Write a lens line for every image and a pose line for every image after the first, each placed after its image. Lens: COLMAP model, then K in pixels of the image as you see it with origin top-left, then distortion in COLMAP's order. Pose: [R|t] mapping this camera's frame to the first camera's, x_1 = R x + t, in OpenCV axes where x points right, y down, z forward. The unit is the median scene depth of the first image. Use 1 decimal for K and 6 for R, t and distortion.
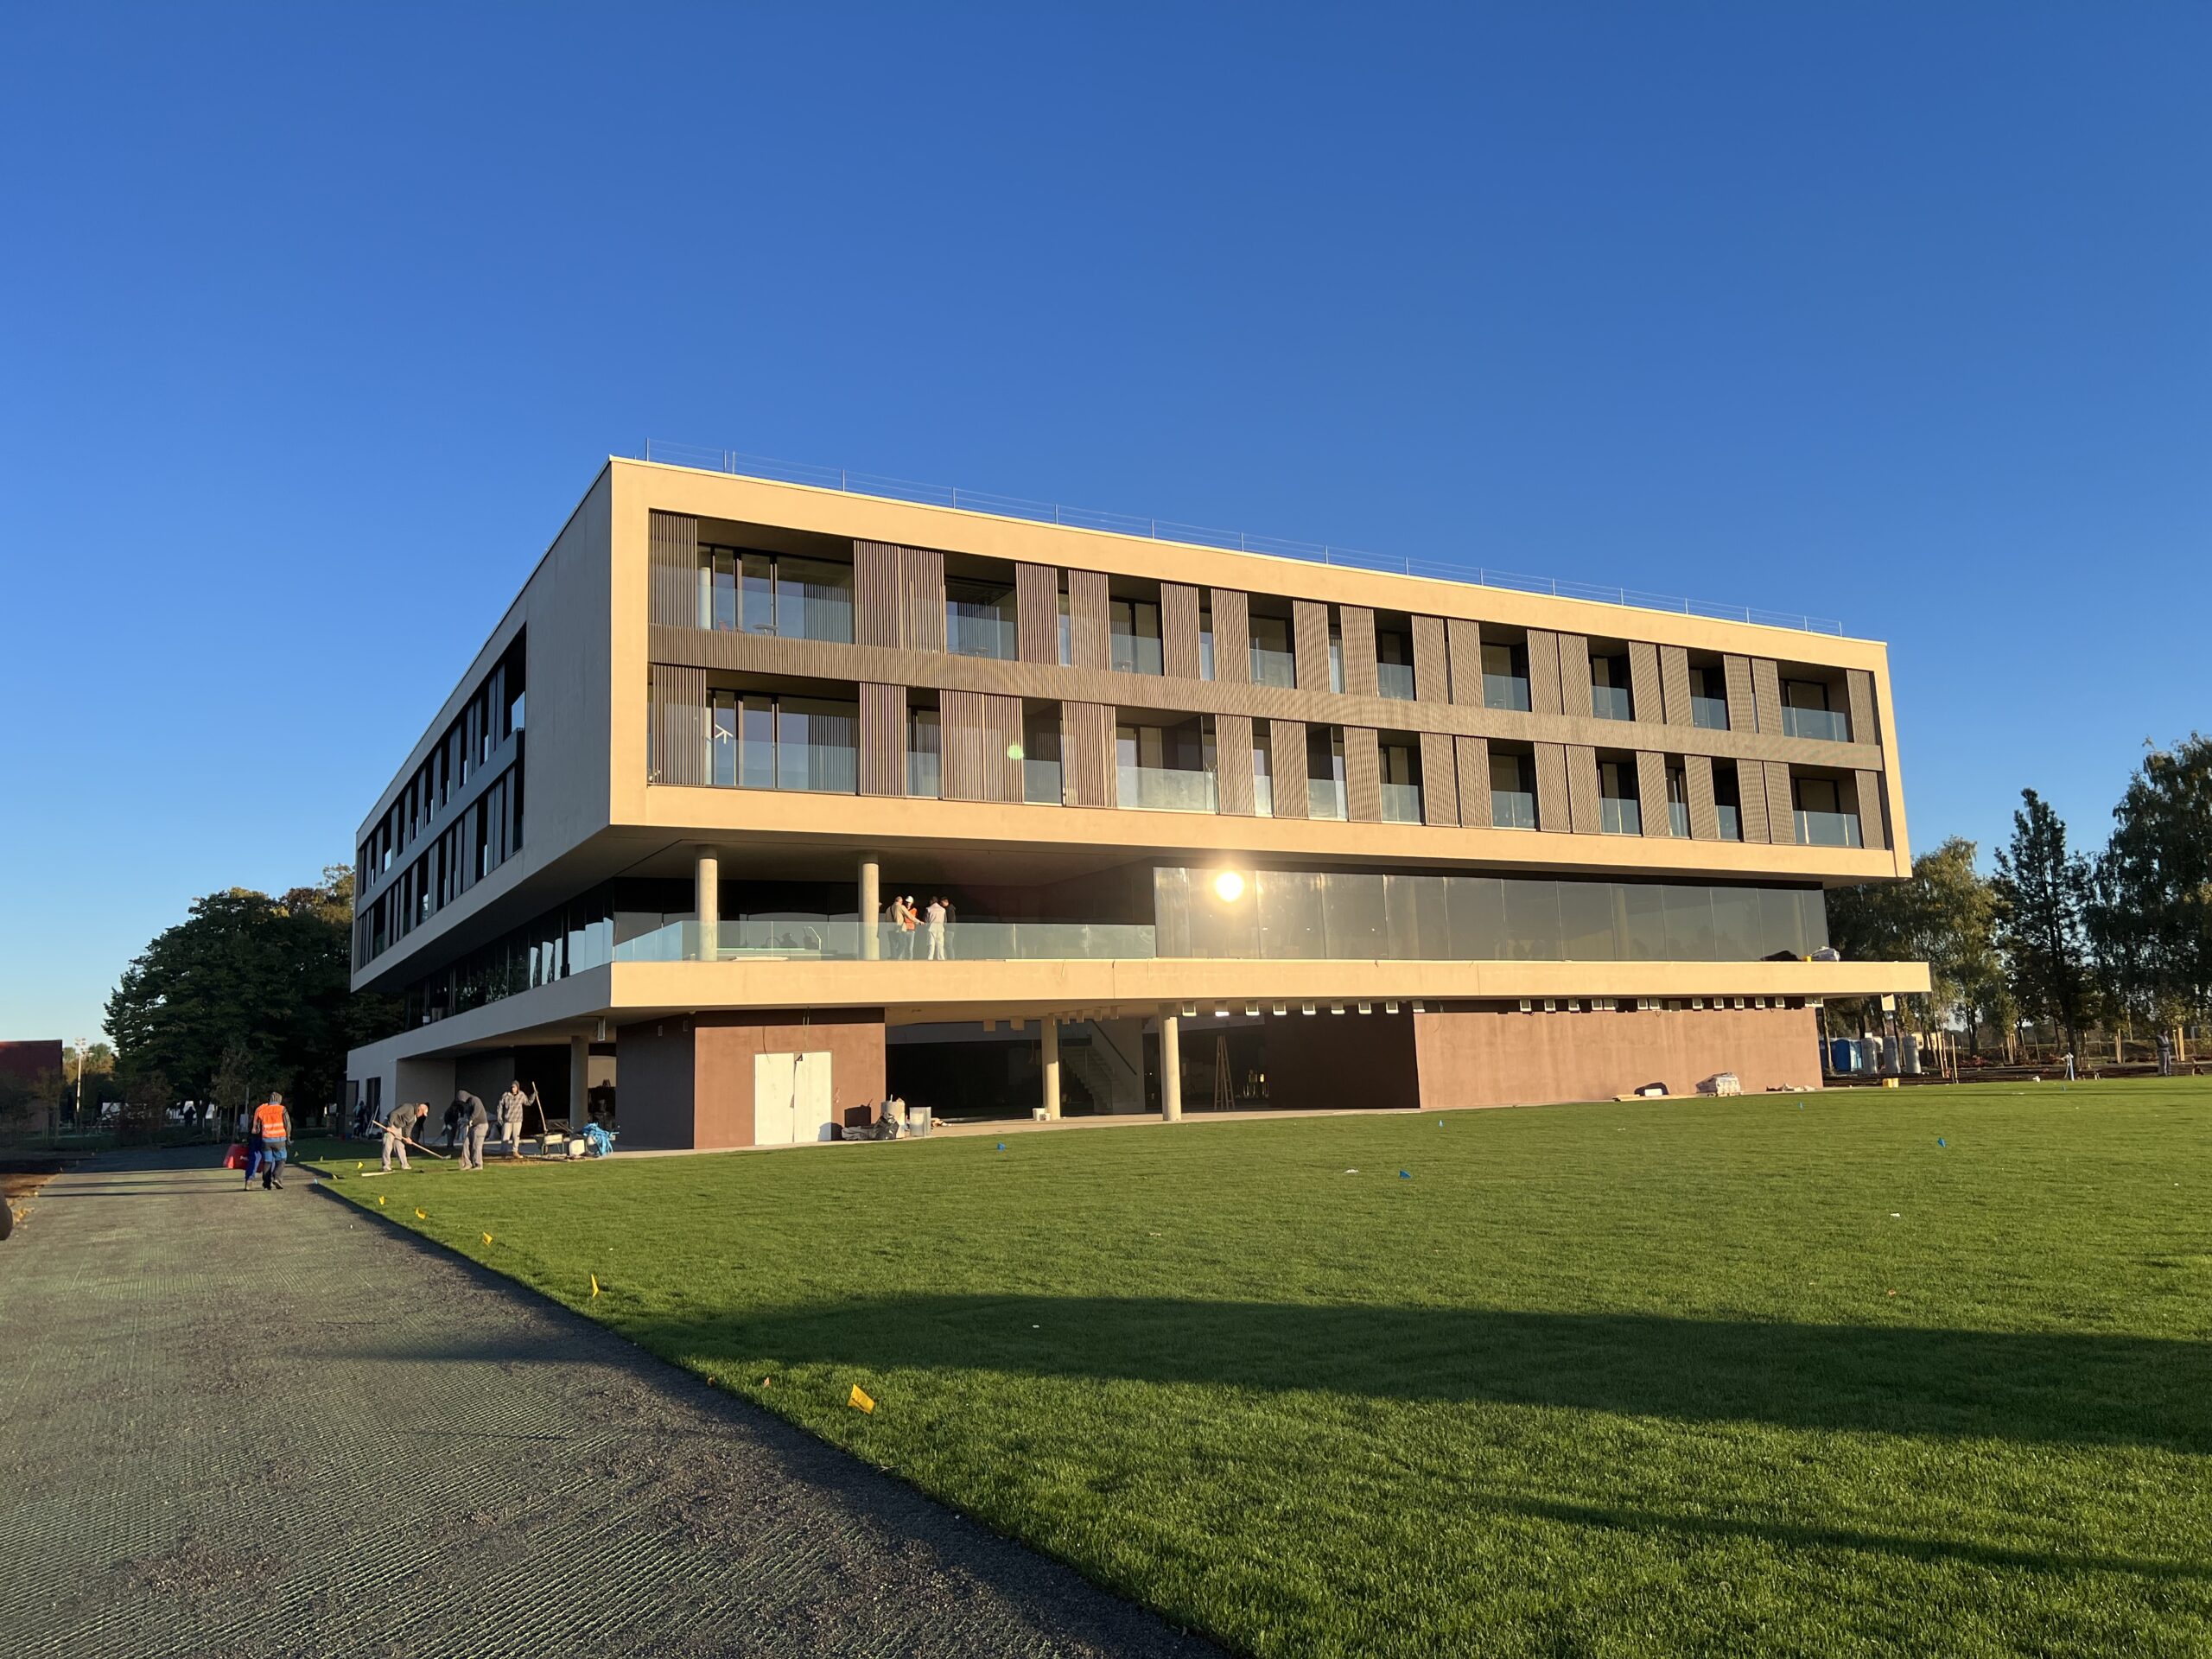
lens RADIAL K [[1667.5, 0, 1106.8], [0, 1667.5, 827.2], [0, 0, 1]] dist [0.001123, 0.000037]
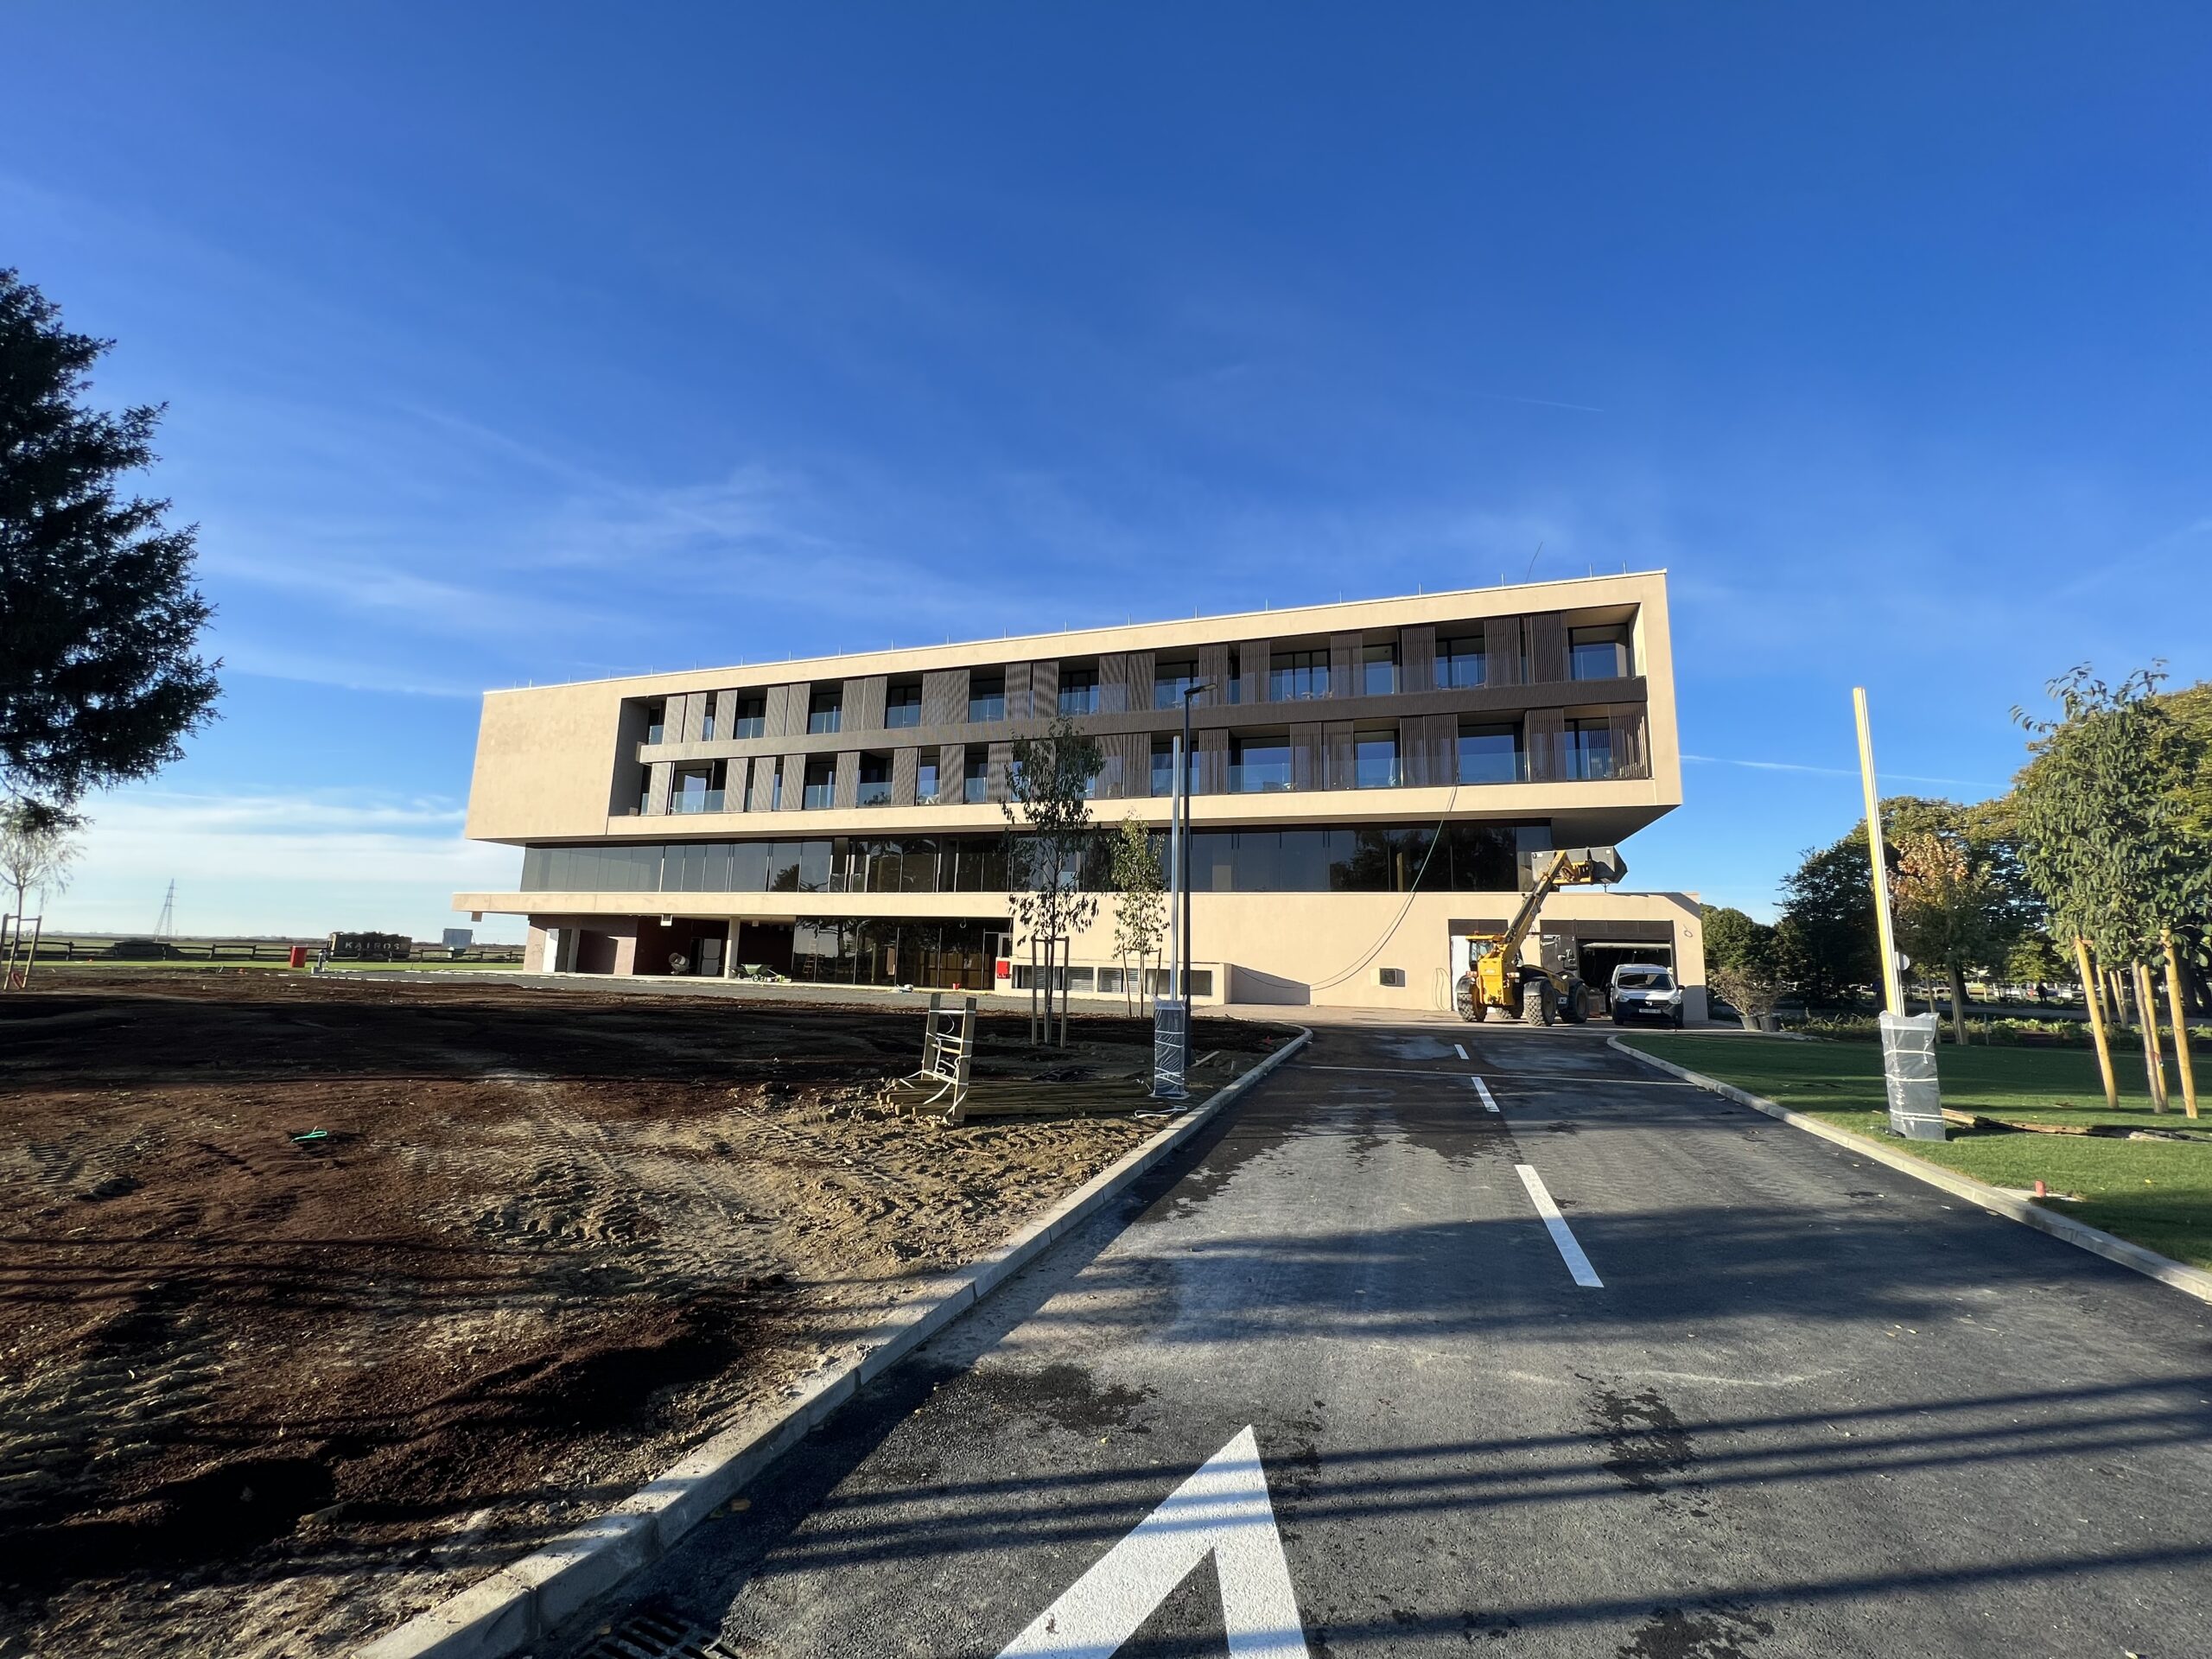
lens RADIAL K [[881.9, 0, 1107.1], [0, 881.9, 825.5], [0, 0, 1]] dist [0.000208, 0.000003]
pose [[0.666075, -0.057085, -0.743697, 1.048685], [0.067345, 0.997597, -0.016257, 0.048042], [0.742838, -0.039256, 0.668319, 0.651661]]
